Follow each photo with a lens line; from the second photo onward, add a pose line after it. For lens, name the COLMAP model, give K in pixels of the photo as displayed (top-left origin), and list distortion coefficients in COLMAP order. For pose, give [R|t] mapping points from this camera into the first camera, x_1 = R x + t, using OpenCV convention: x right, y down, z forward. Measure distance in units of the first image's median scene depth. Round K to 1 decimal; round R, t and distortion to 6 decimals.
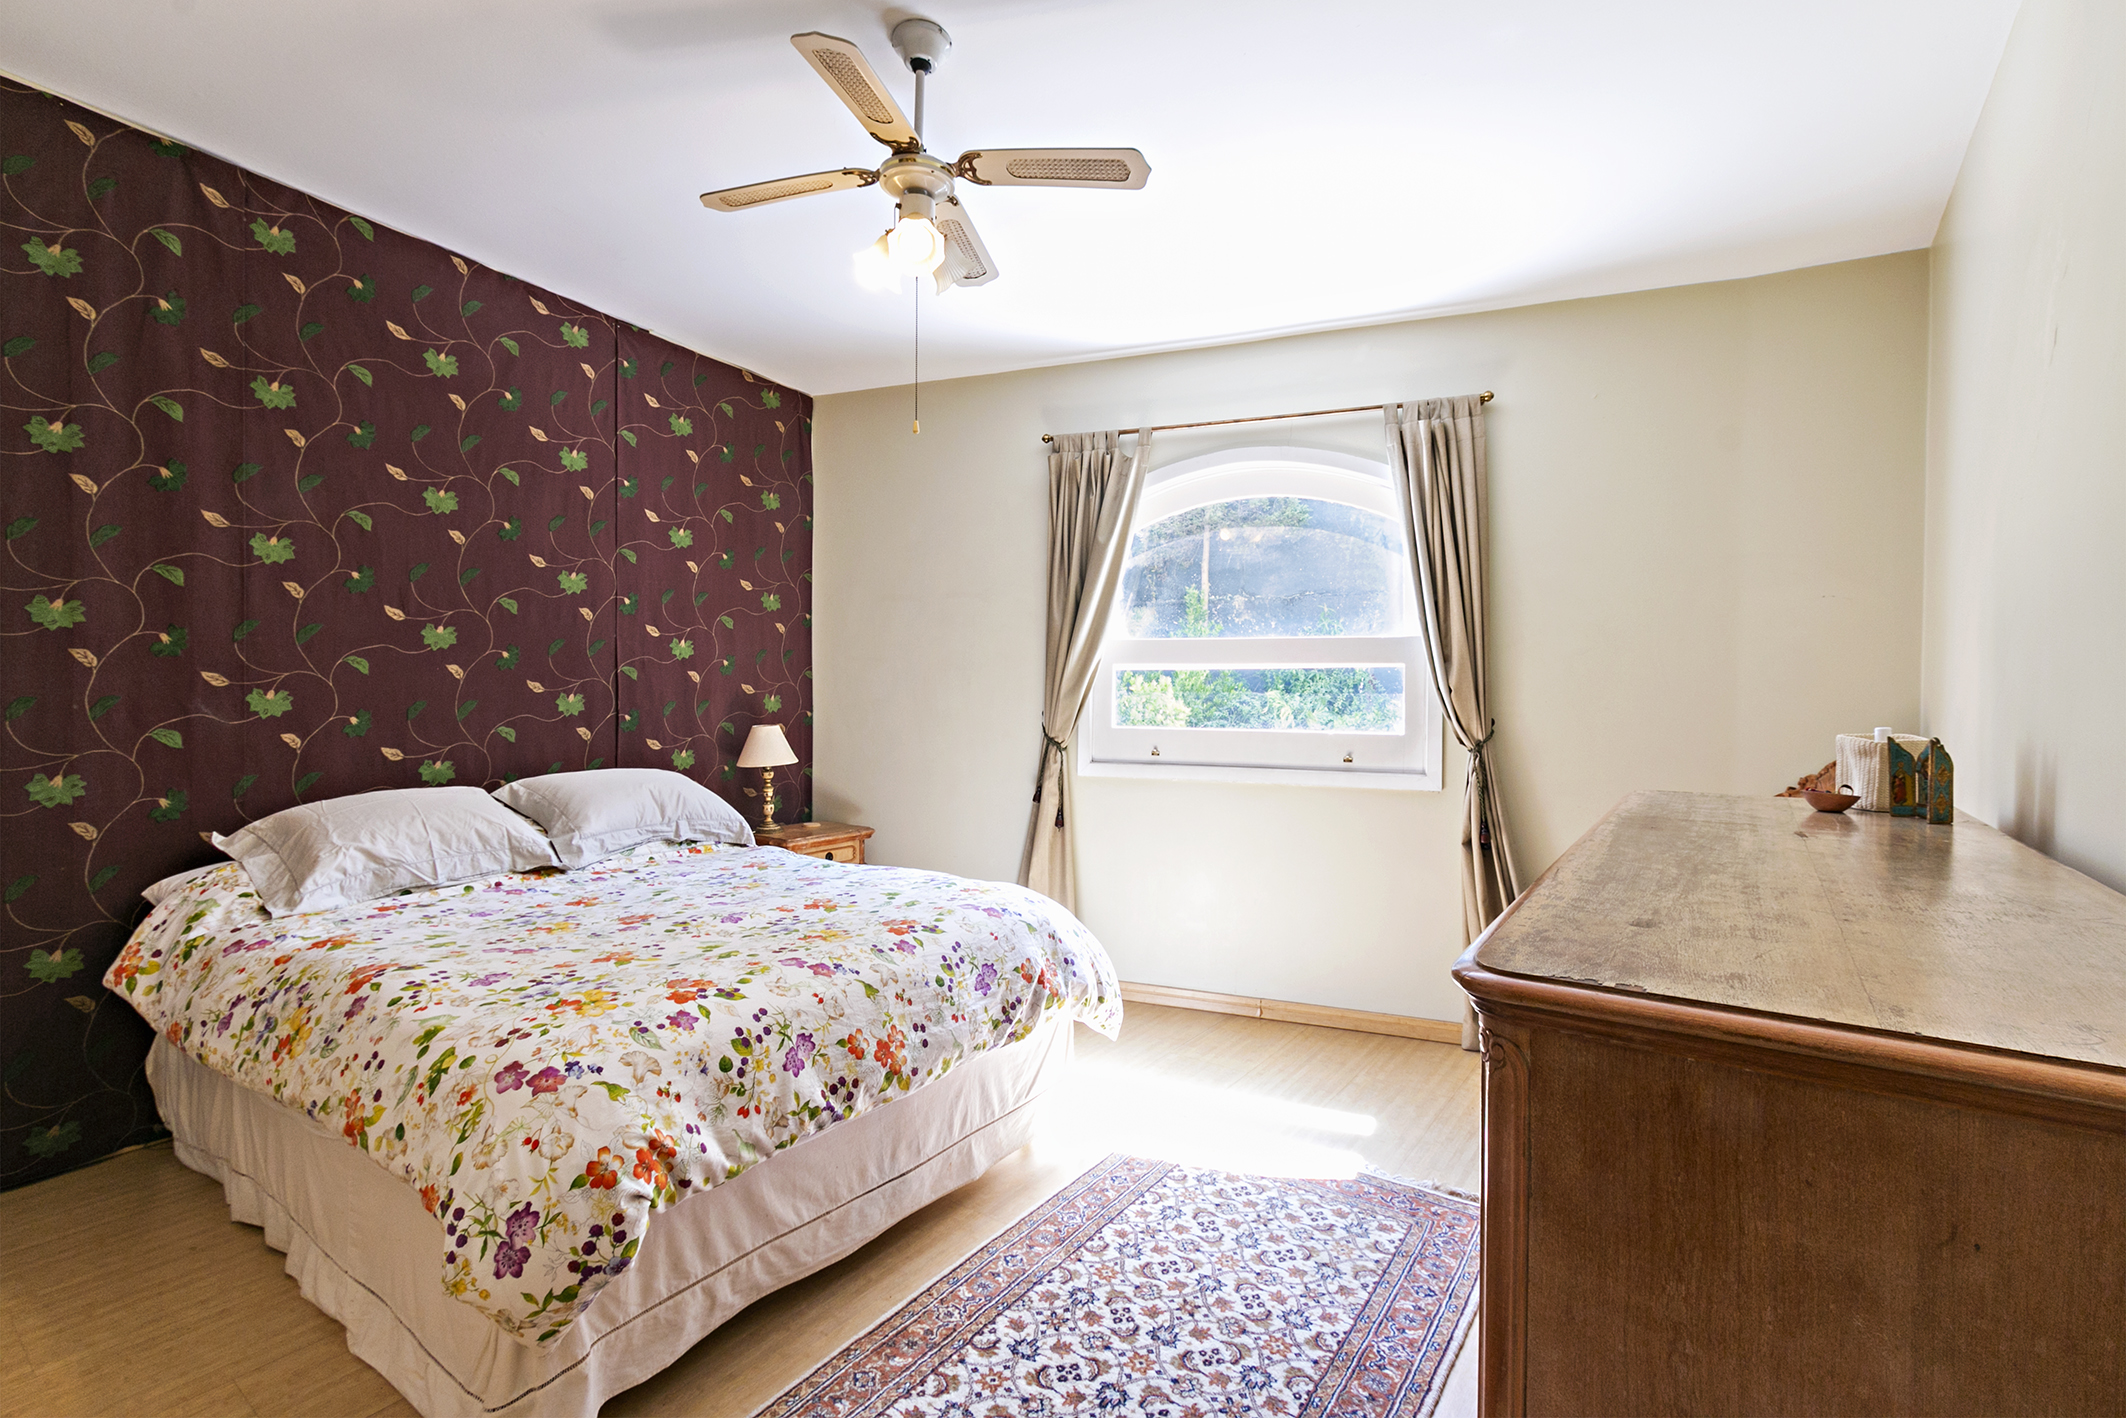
lens RADIAL K [[974.1, 0, 1051.9], [0, 974.1, 712.3], [0, 0, 1]] dist [0.001037, -0.000056]
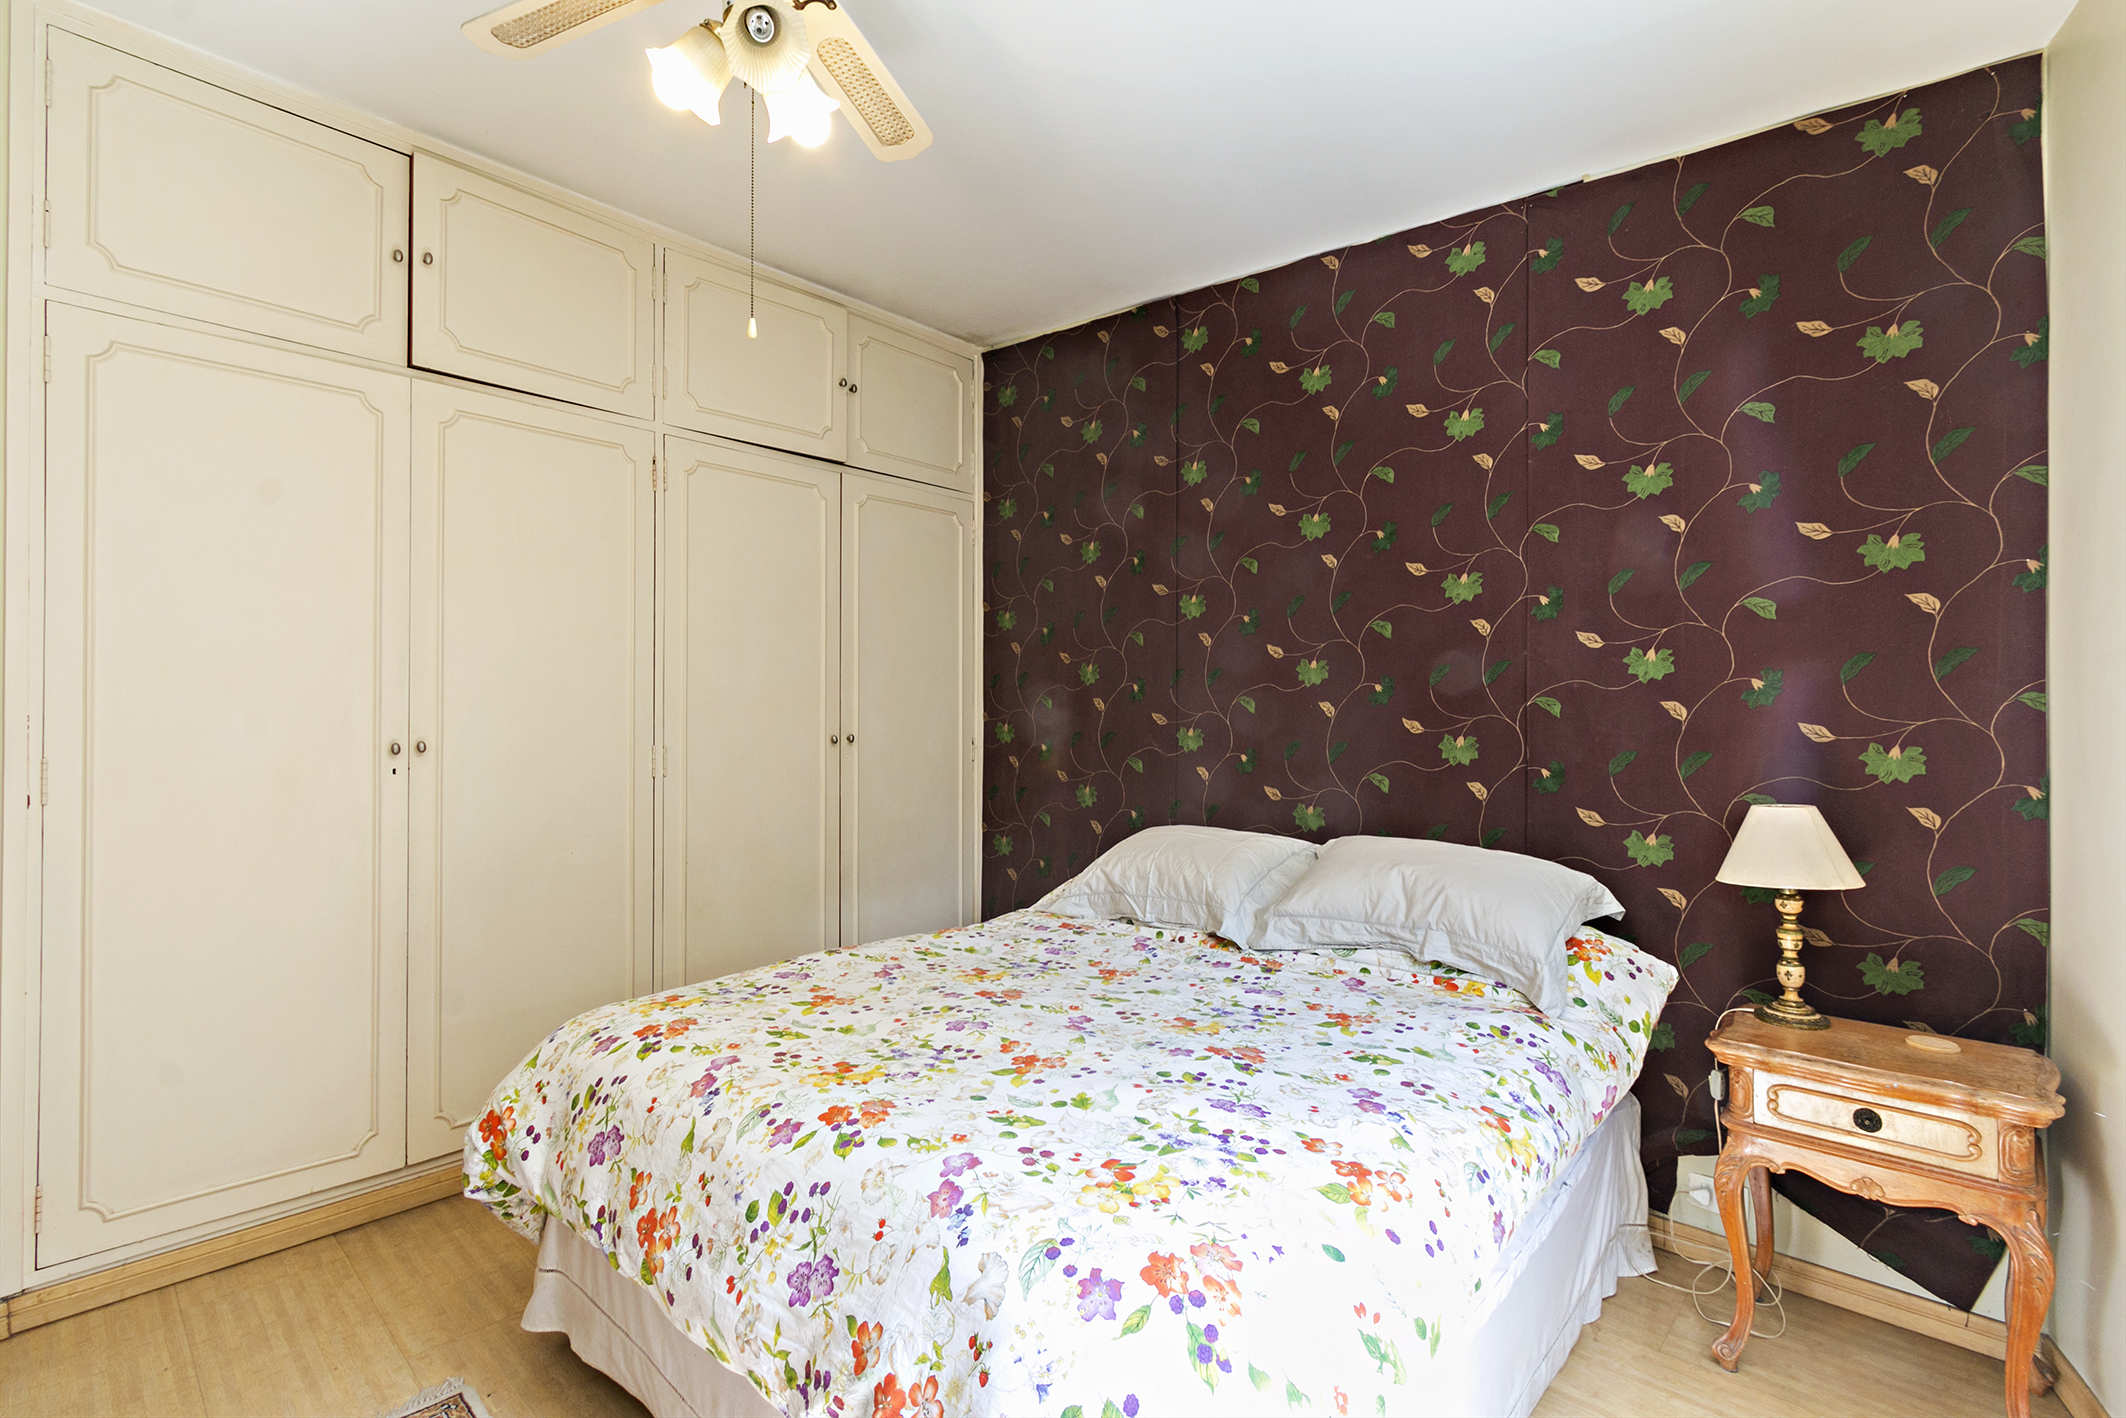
lens RADIAL K [[974.1, 0, 1051.9], [0, 974.1, 712.3], [0, 0, 1]] dist [0.001037, -0.000056]
pose [[-0.138259, -0.013150, -0.990309, 0.310161], [-0.029843, 0.999513, -0.009106, -0.022457], [0.989946, 0.028295, -0.138584, 0.844765]]
